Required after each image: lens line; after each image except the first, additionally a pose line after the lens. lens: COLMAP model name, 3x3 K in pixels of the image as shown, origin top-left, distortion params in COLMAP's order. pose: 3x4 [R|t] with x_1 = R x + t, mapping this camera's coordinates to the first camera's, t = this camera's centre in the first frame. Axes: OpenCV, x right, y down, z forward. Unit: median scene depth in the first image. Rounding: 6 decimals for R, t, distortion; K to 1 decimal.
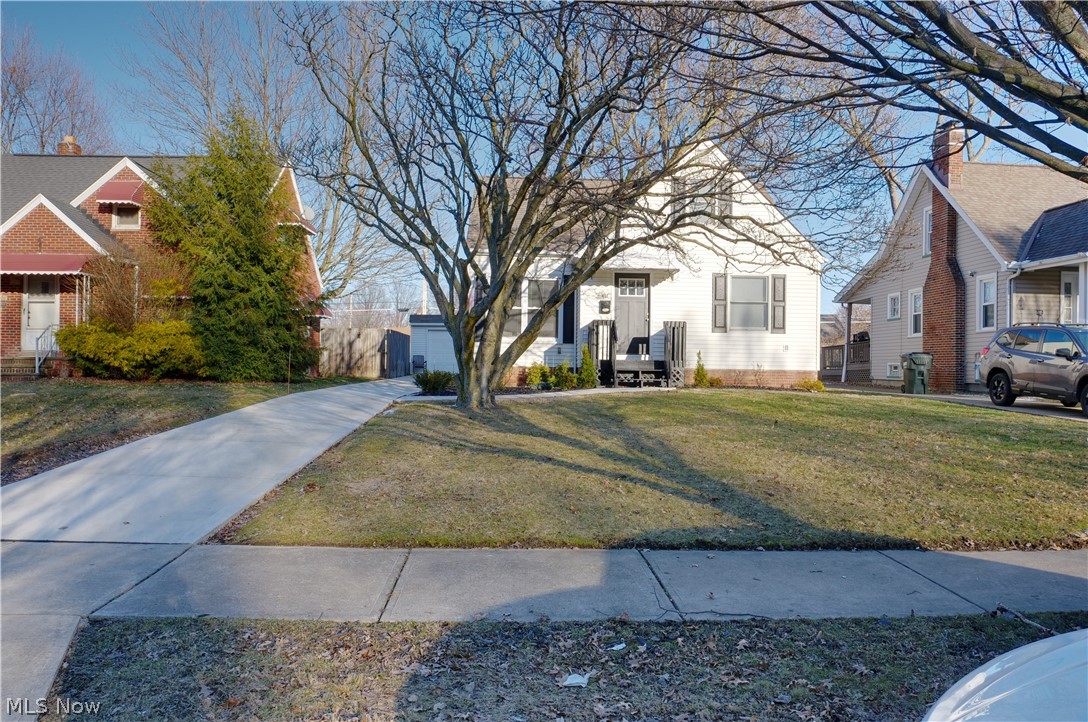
lens RADIAL K [[793.9, 0, 545.4], [0, 793.9, 361.9], [0, 0, 1]] dist [-0.057626, 0.024213]
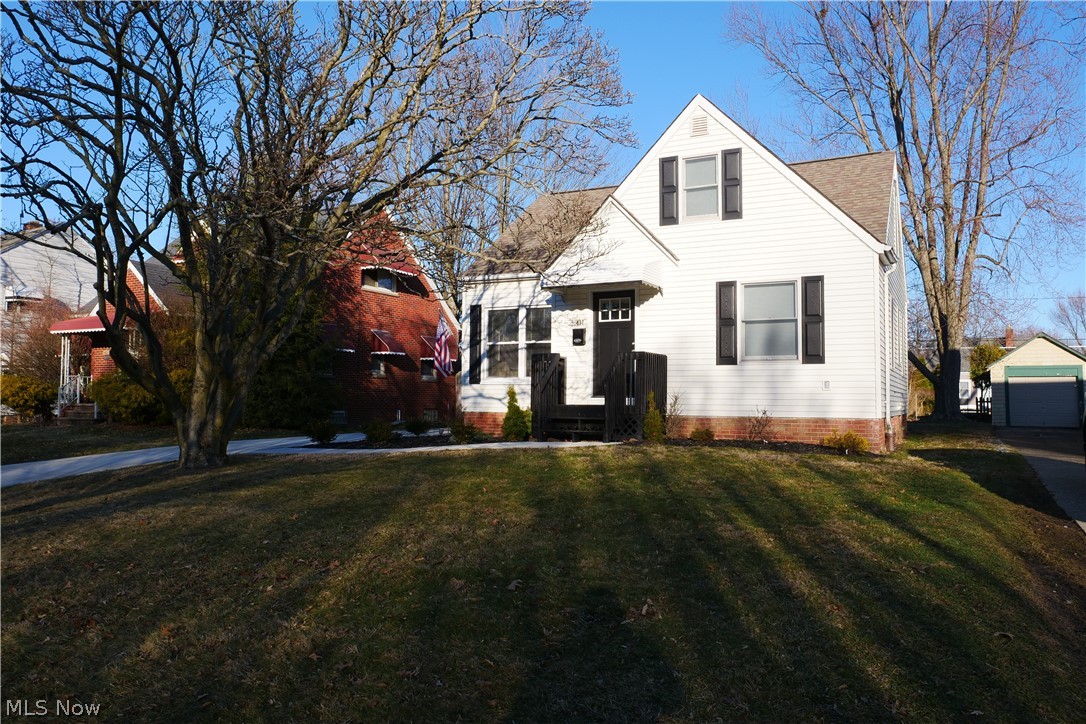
lens RADIAL K [[792.5, 0, 541.5], [0, 792.5, 362.1], [0, 0, 1]] dist [-0.057626, 0.024213]
pose [[0.866955, -0.031718, -0.497375, 0.425175], [0.006502, 0.998608, -0.052348, -0.003758], [0.498343, 0.042149, 0.865955, 0.305449]]
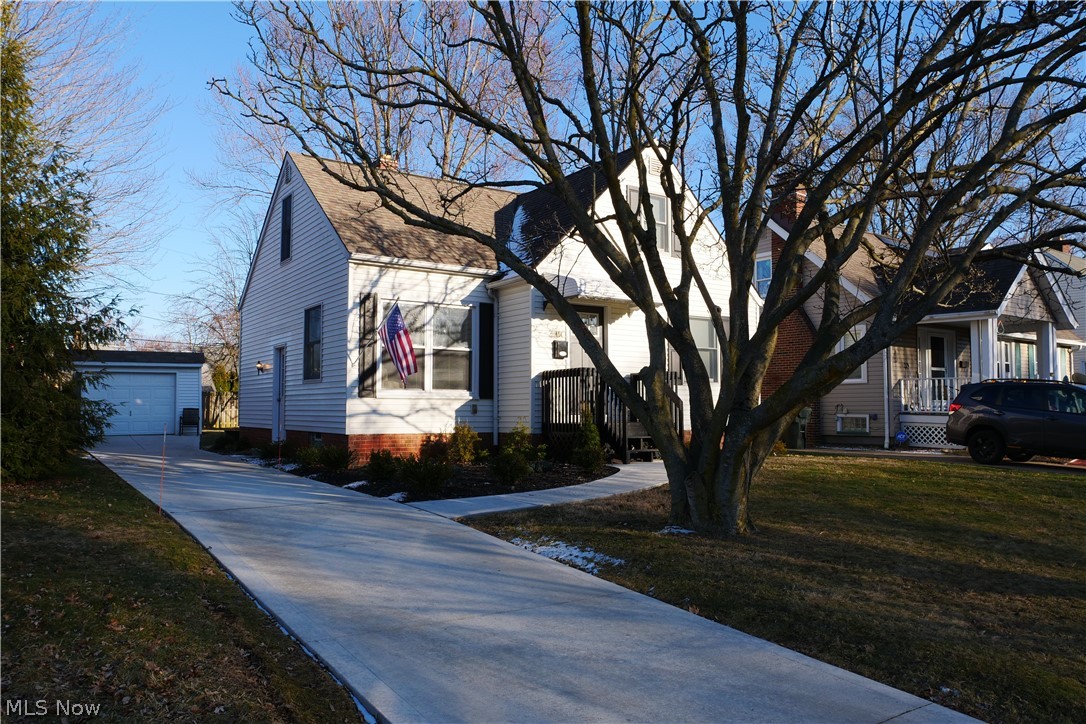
lens RADIAL K [[792.5, 0, 544.8], [0, 792.5, 363.1], [0, 0, 1]] dist [-0.057626, 0.024213]
pose [[0.841149, 0.018199, 0.540497, -0.325491], [0.007827, 0.998919, -0.045815, -0.023247], [-0.540746, 0.042767, 0.840098, 0.394222]]
